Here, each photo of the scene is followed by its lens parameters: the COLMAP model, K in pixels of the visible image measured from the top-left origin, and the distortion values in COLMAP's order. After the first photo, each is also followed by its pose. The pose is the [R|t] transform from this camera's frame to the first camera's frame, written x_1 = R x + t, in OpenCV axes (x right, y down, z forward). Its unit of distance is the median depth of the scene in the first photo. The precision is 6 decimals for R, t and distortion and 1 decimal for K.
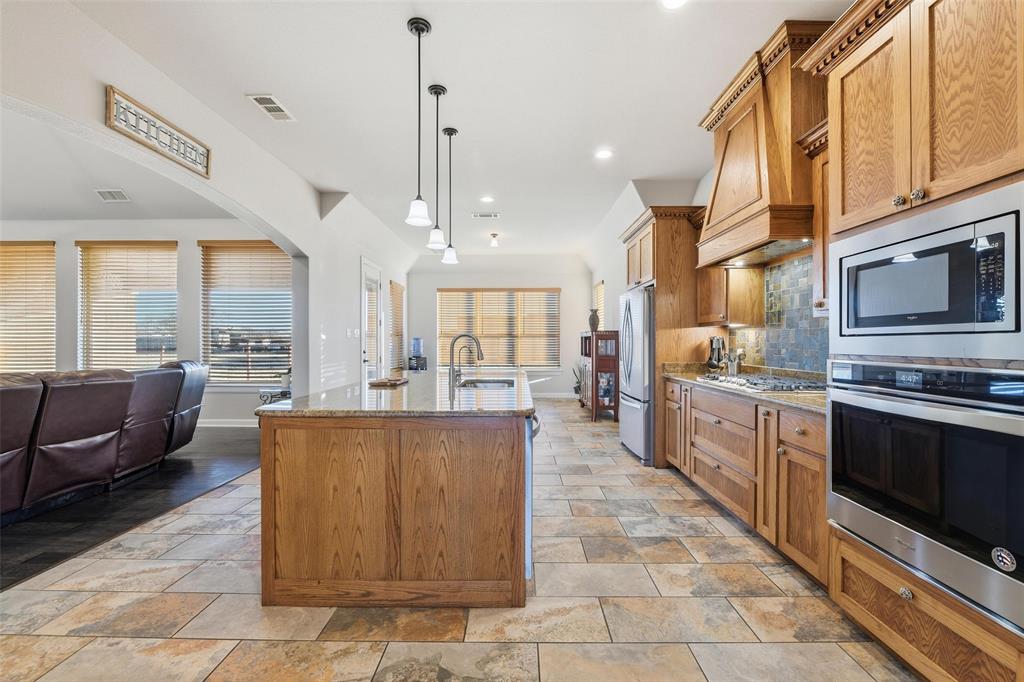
lens RADIAL K [[409.3, 0, 517.7], [0, 409.3, 341.1], [0, 0, 1]] dist [-0.014746, -0.000593]
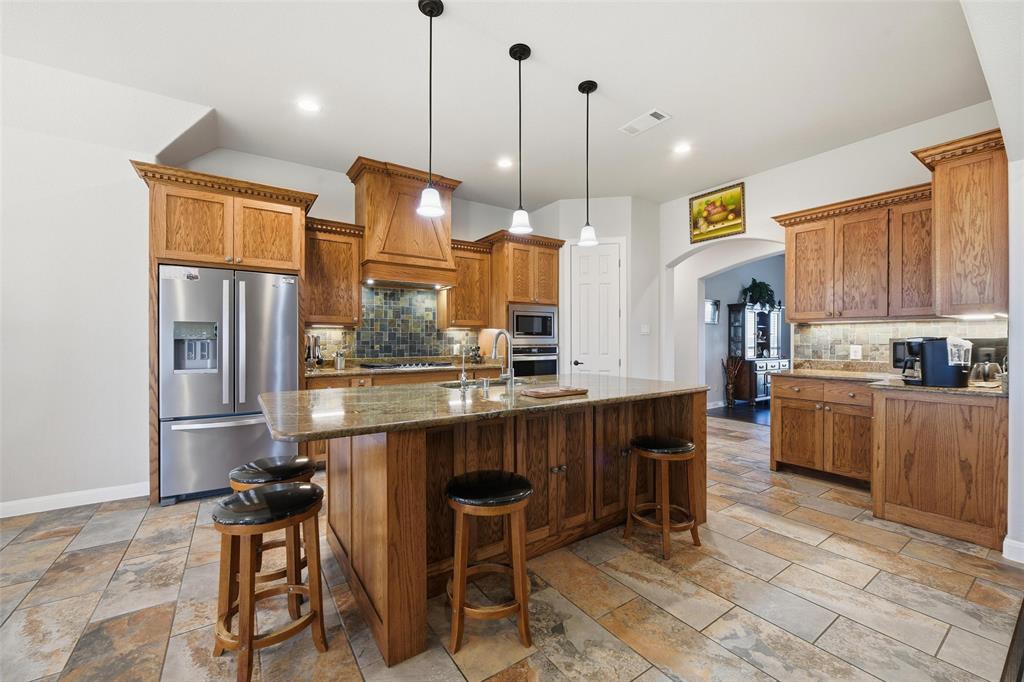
lens RADIAL K [[409.3, 0, 514.5], [0, 409.3, 342.8], [0, 0, 1]] dist [-0.014746, -0.000593]
pose [[-0.566588, -0.004855, 0.823987, -1.559469], [-0.001440, 0.999987, 0.004902, 0.007269], [-0.824000, 0.001591, -0.566588, 2.588652]]
